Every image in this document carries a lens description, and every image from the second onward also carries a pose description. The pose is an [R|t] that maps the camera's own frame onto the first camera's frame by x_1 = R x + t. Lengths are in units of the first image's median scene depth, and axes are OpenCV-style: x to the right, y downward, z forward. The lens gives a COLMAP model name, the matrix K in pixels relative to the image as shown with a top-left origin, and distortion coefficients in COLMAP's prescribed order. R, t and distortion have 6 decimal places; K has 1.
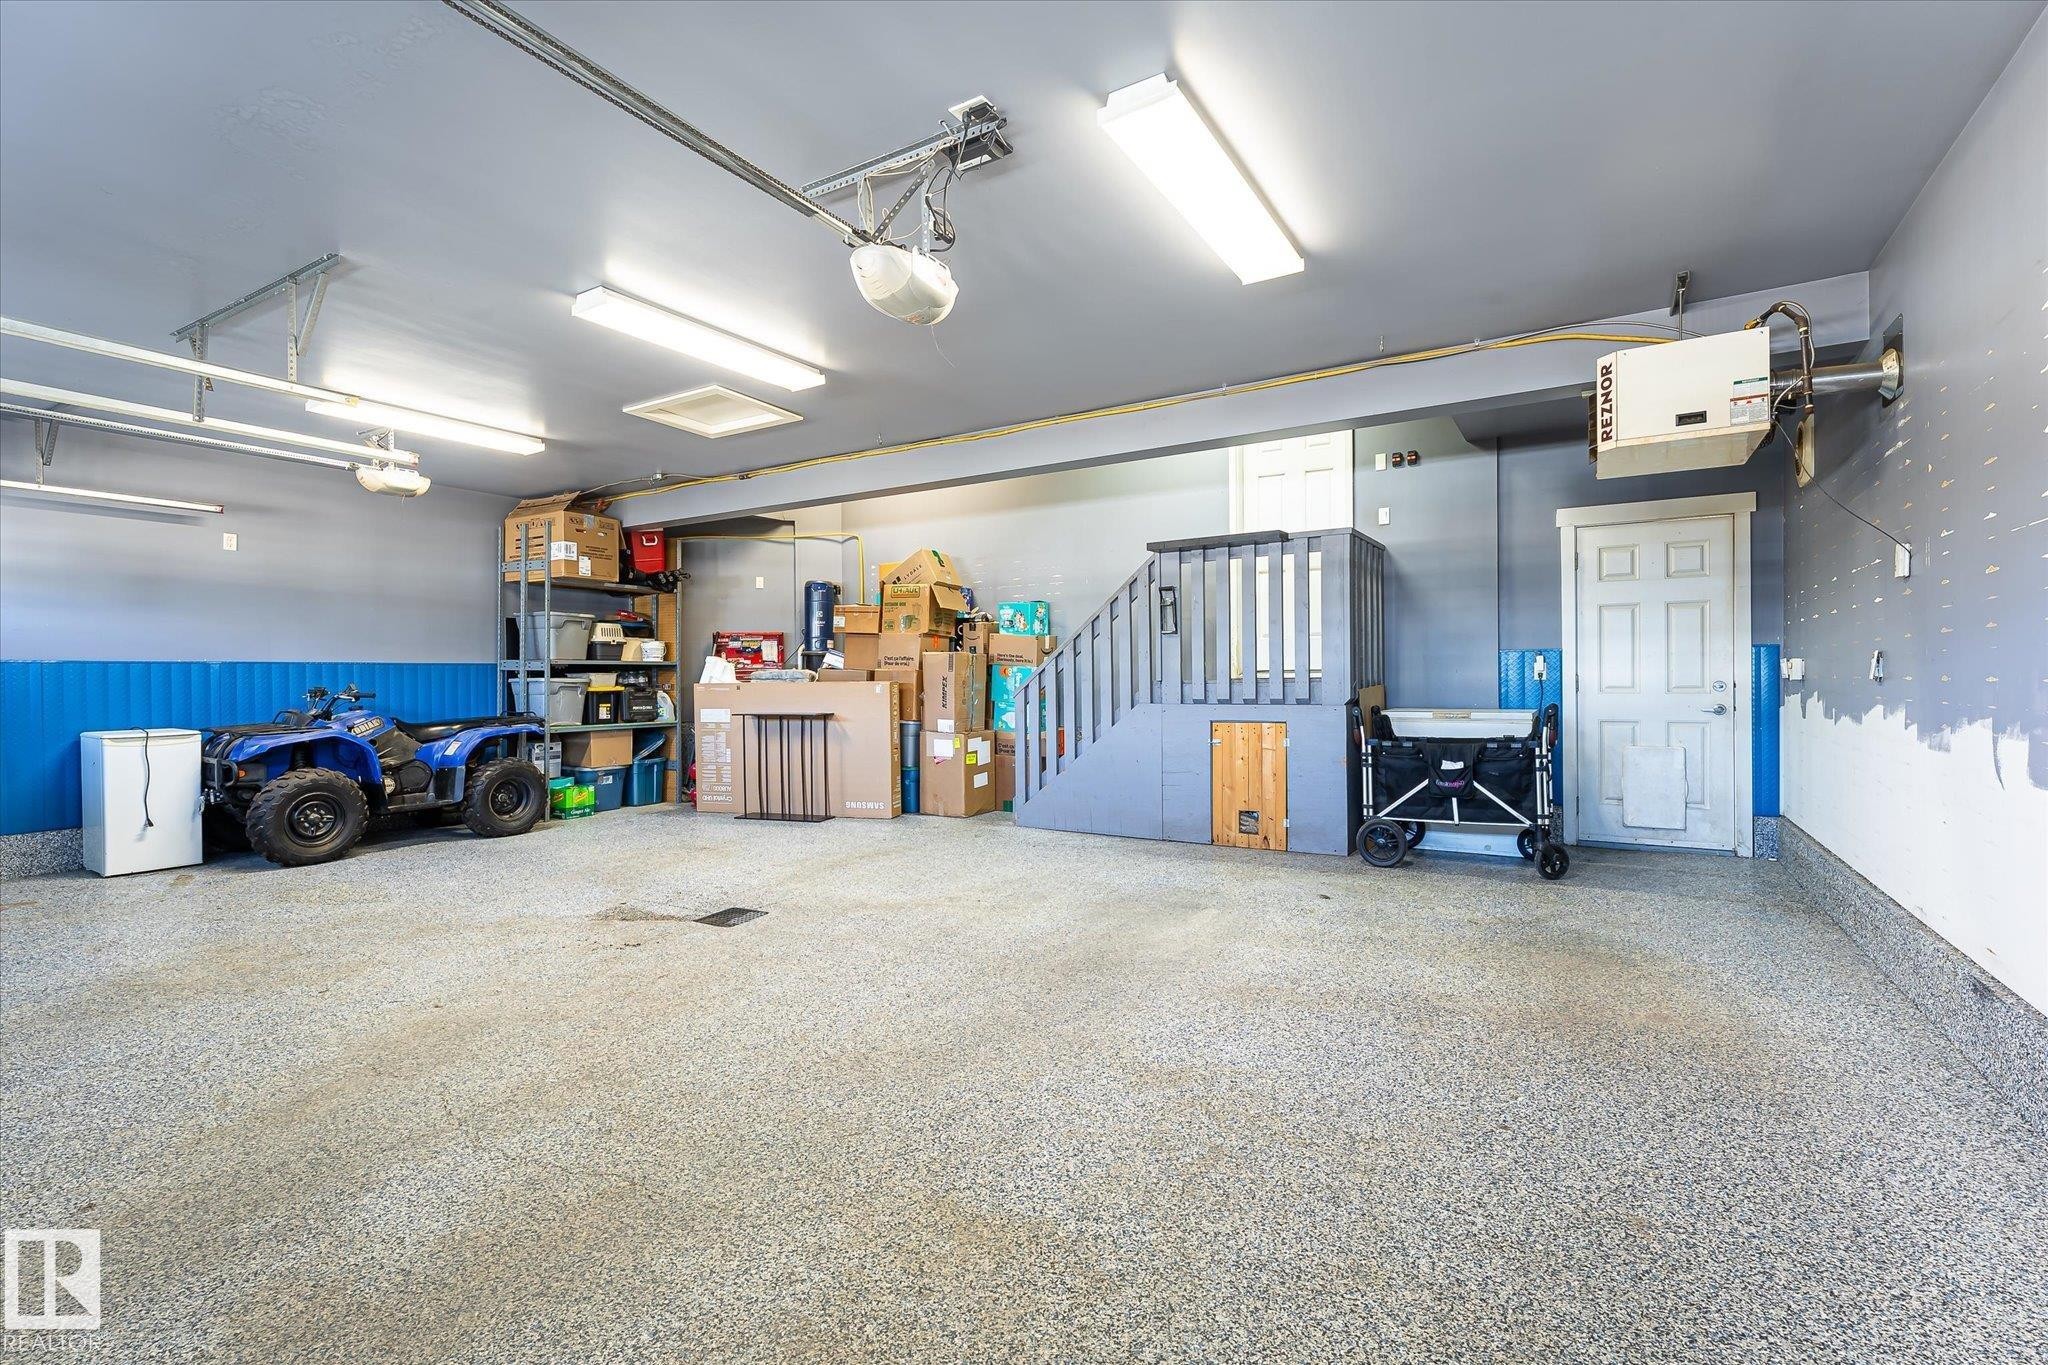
lens RADIAL K [[911.1, 0, 1031.9], [0, 911.1, 675.6], [0, 0, 1]] dist [-0.000292, 0.000381]
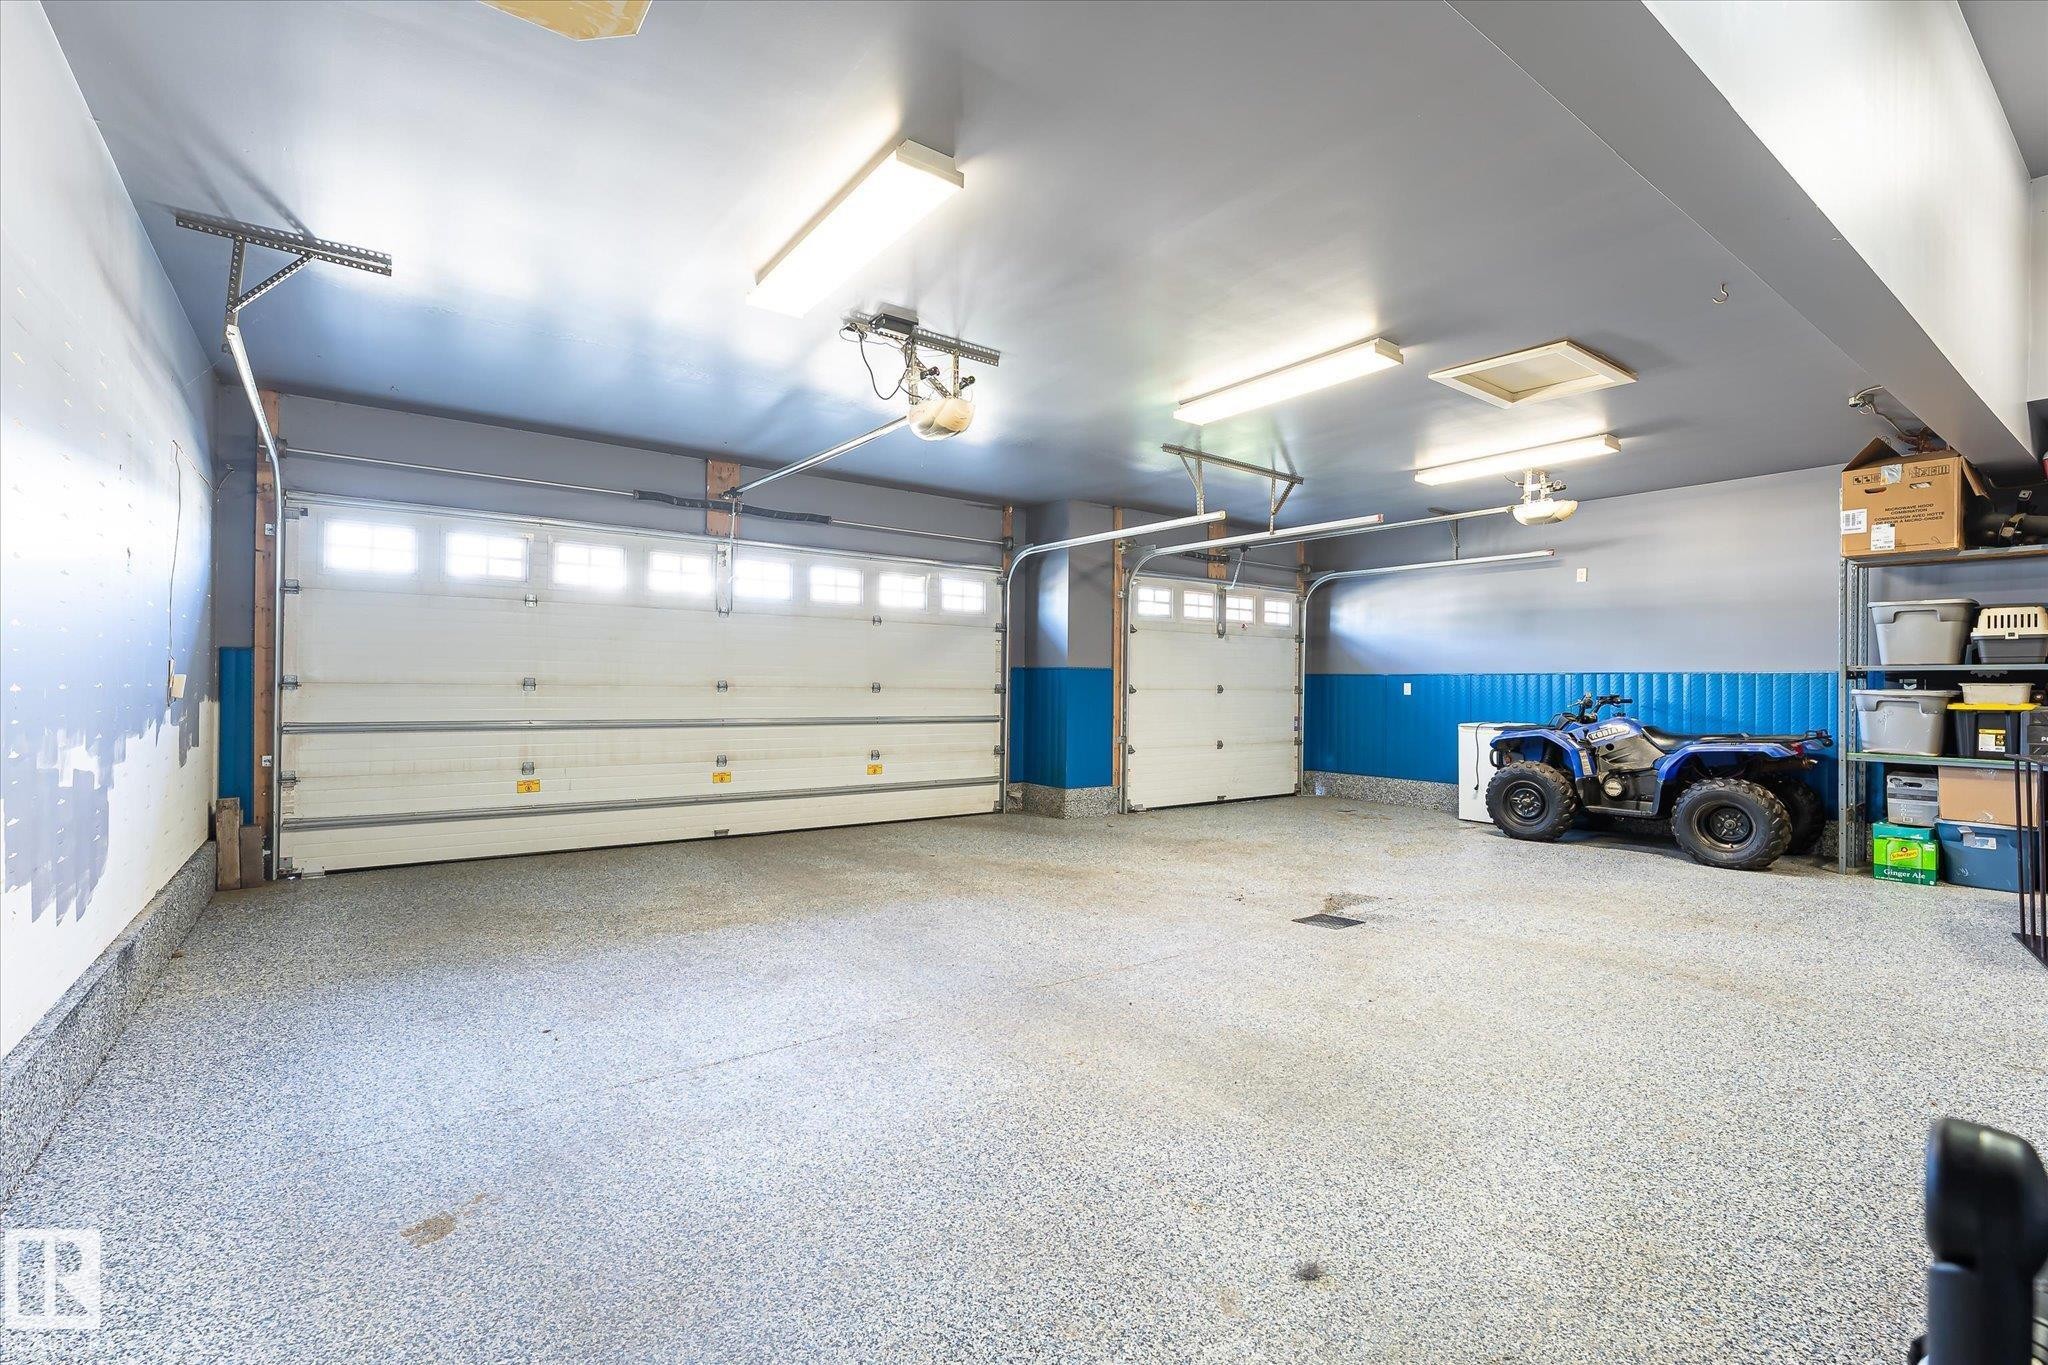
lens RADIAL K [[911.1, 0, 1031.9], [0, 911.1, 675.6], [0, 0, 1]] dist [-0.000292, 0.000381]
pose [[-0.364240, -0.004966, -0.931292, 0.510266], [-0.004424, 0.999984, -0.003602, -0.003583], [0.931295, 0.002808, -0.364256, 0.729570]]
